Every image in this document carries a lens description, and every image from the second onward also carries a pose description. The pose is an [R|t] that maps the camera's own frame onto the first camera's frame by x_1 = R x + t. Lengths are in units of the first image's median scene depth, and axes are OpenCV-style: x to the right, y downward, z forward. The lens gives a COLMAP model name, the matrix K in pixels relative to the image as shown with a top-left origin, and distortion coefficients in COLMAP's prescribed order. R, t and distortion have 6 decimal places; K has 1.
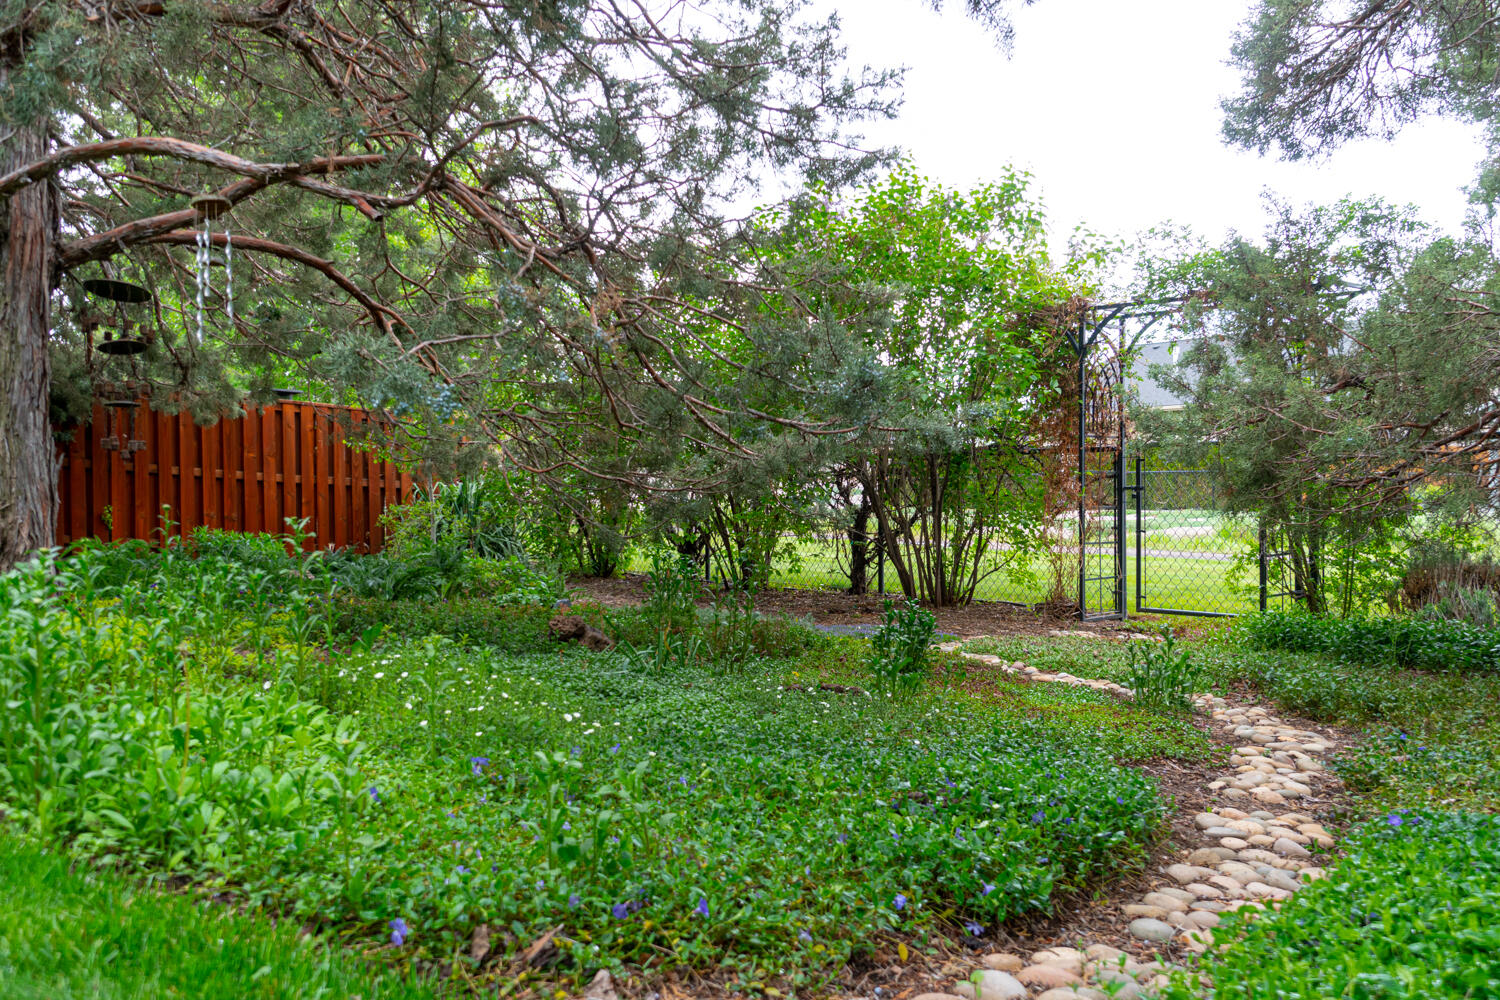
lens RADIAL K [[1163.0, 0, 756.5], [0, 1163.0, 503.4], [0, 0, 1]] dist [0.013541, -0.008643]
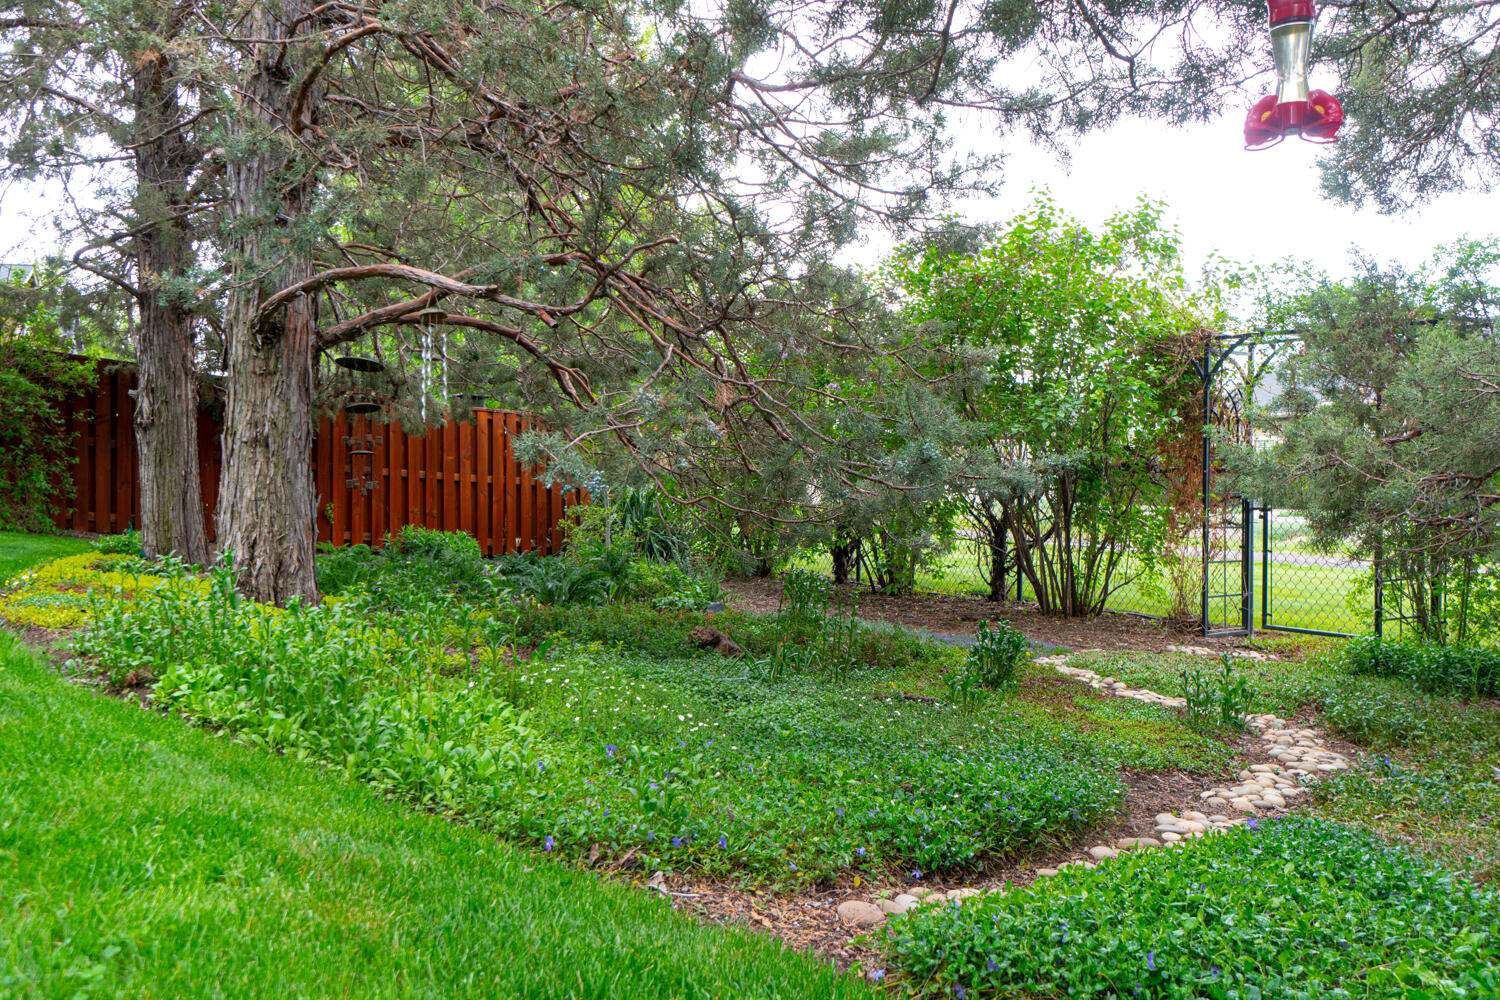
lens RADIAL K [[1163.0, 0, 747.3], [0, 1163.0, 490.8], [0, 0, 1]] dist [0.013541, -0.008643]
pose [[0.987817, 0.011692, -0.155183, 0.060644], [-0.012057, 0.999926, -0.001409, -0.039968], [0.155155, 0.003263, 0.987885, -0.165184]]
